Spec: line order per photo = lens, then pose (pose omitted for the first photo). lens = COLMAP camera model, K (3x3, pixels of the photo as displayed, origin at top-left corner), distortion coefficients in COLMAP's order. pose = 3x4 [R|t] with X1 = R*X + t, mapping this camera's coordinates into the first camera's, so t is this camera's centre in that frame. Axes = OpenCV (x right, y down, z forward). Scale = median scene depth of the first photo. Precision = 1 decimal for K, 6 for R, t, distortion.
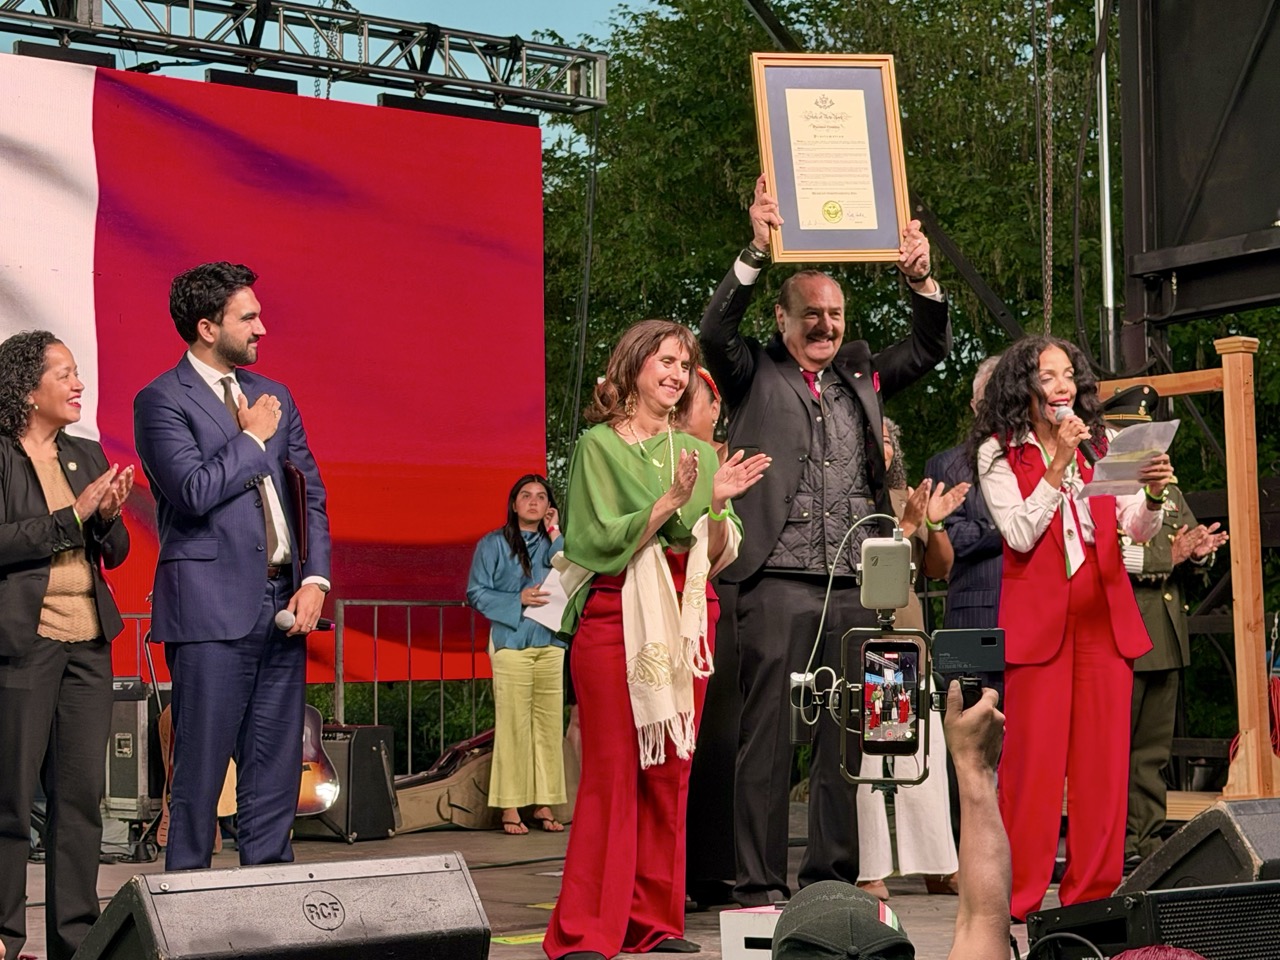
lens RADIAL K [[2515.7, 0, 642.8], [0, 2515.7, 482.9], [0, 0, 1]] dist [0.181480, 0.000000]
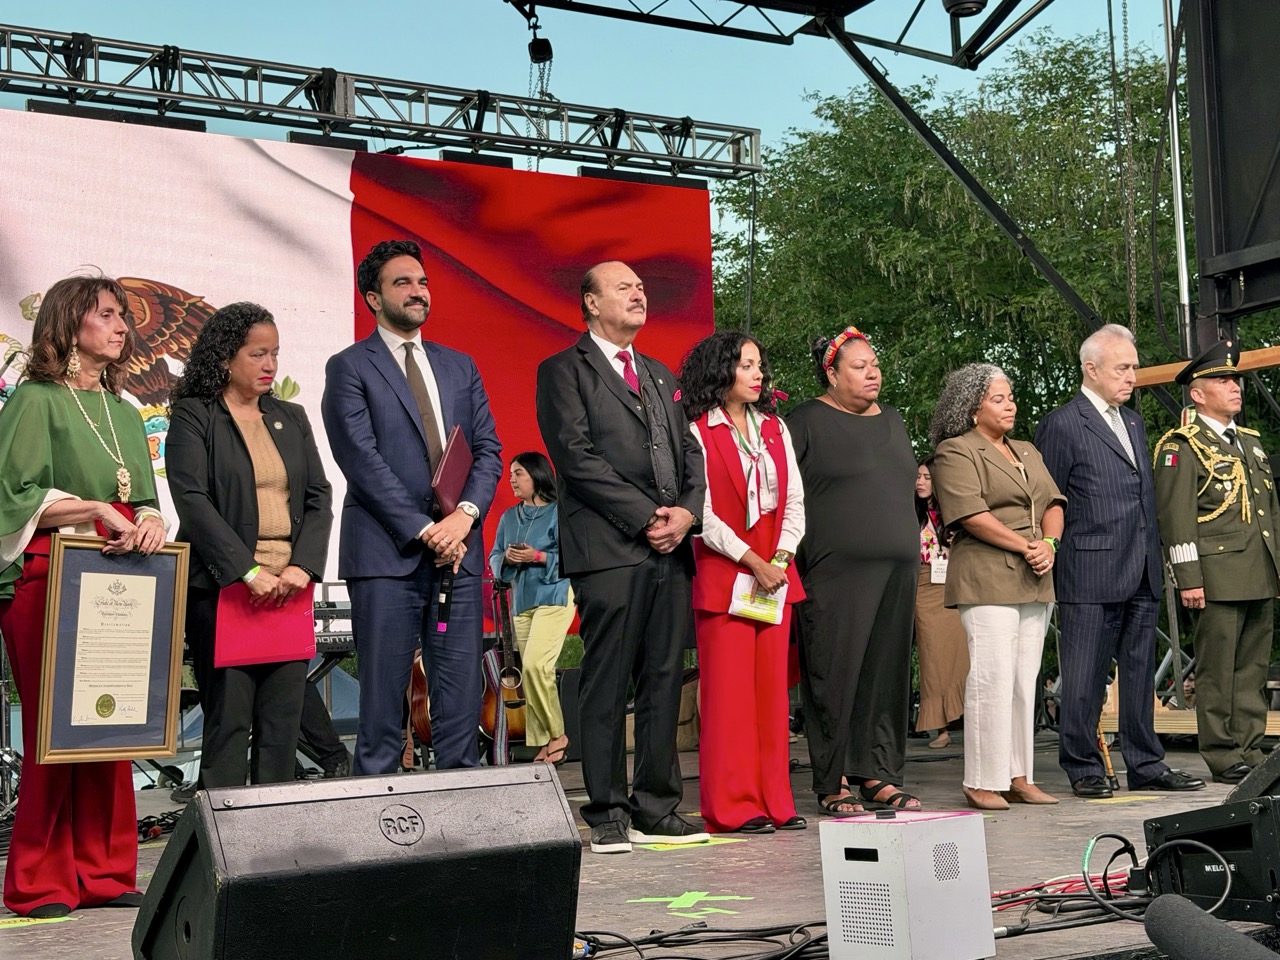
lens RADIAL K [[1797.4, 0, 638.1], [0, 1797.4, 472.4], [0, 0, 1]] dist [0.143688, 0.000000]
pose [[0.993964, -0.032484, -0.104790, 0.015095], [0.030475, 0.999321, -0.020717, 0.018780], [0.105392, 0.017399, 0.994279, 0.117074]]
